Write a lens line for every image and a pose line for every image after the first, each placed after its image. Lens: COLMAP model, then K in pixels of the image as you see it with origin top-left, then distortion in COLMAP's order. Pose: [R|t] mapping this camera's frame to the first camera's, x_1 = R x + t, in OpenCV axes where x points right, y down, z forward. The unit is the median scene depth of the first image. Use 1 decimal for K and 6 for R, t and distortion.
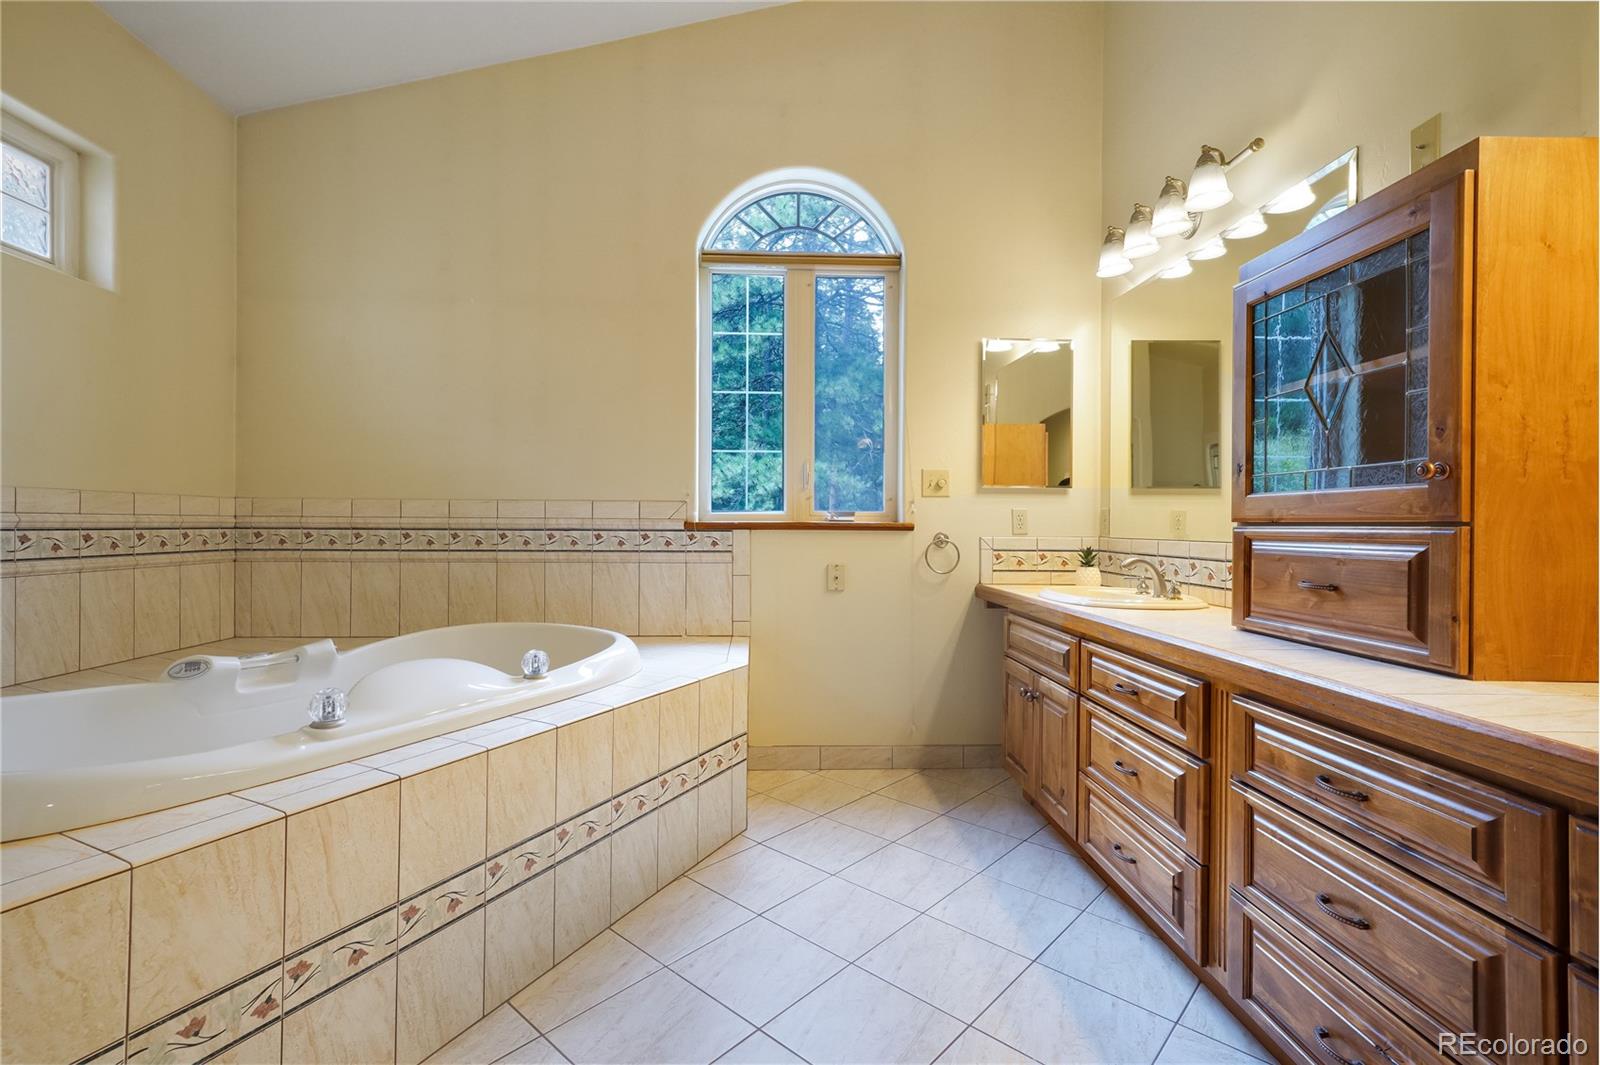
lens RADIAL K [[735.0, 0, 798.1], [0, 735.0, 525.8], [0, 0, 1]] dist [0.009927, 0.001462]
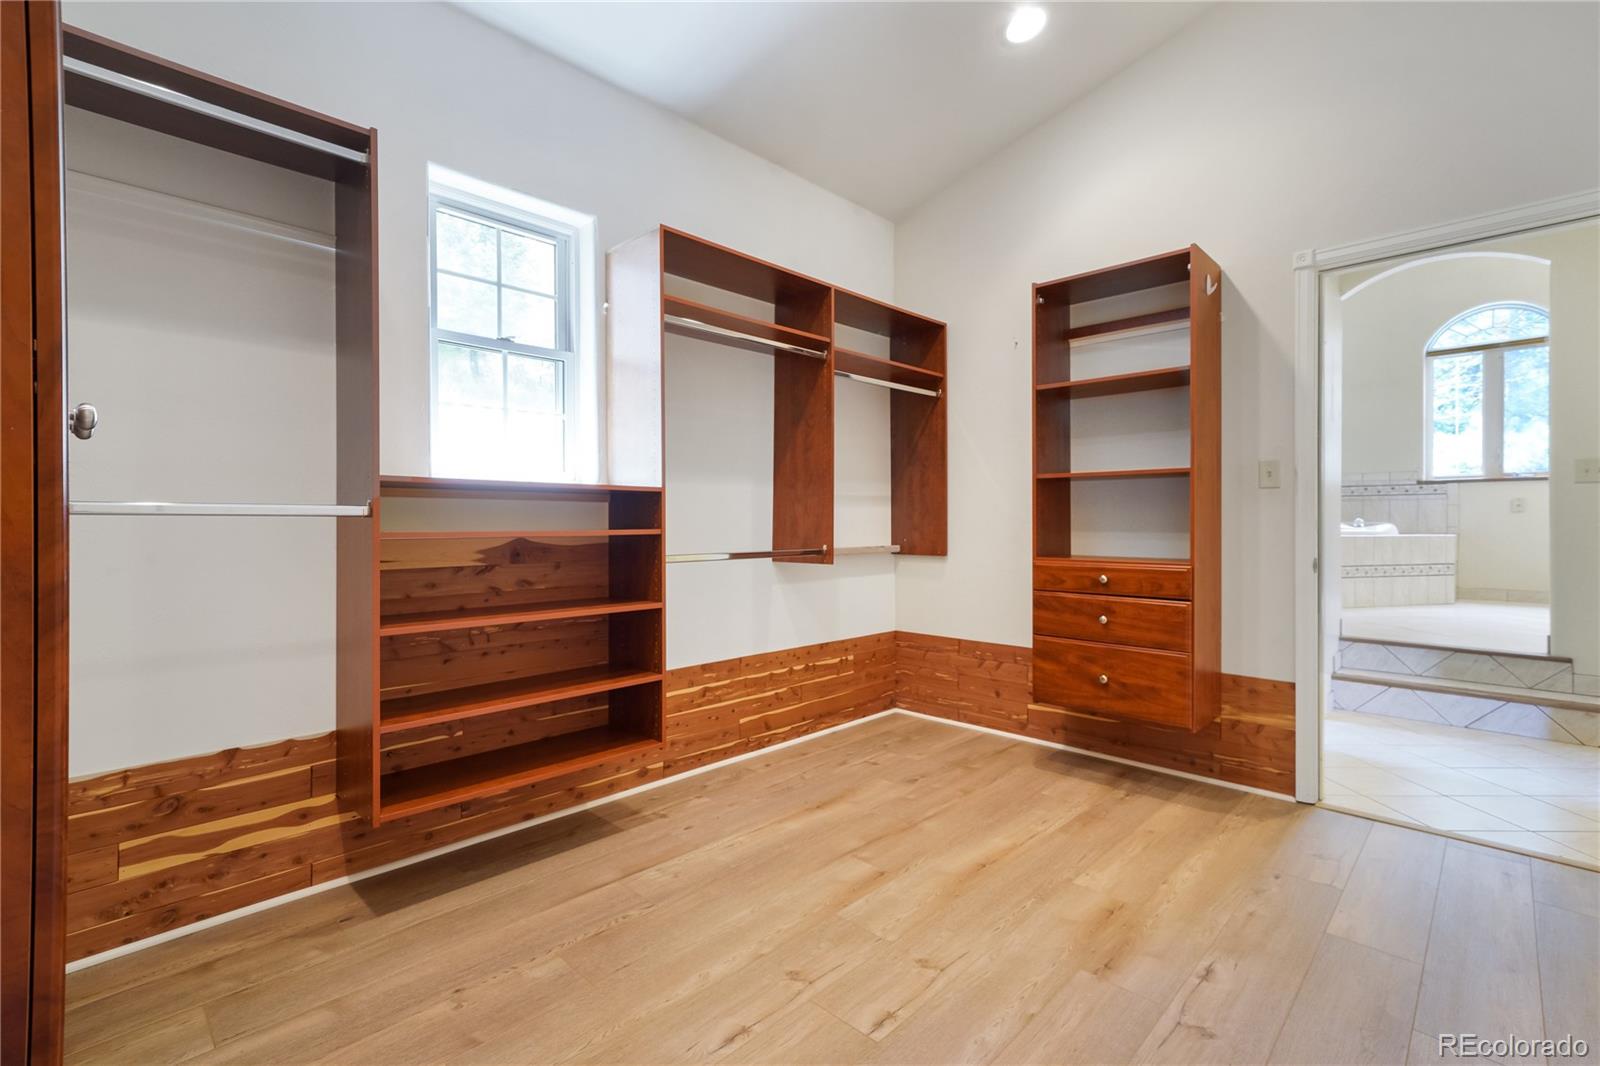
lens RADIAL K [[735.0, 0, 798.3], [0, 735.0, 526.9], [0, 0, 1]] dist [0.009927, 0.001462]
pose [[0.687467, -0.002993, -0.726209, 0.172922], [0.003304, 0.999994, -0.000995, 0.125507], [0.726208, -0.001715, 0.687473, -1.787244]]
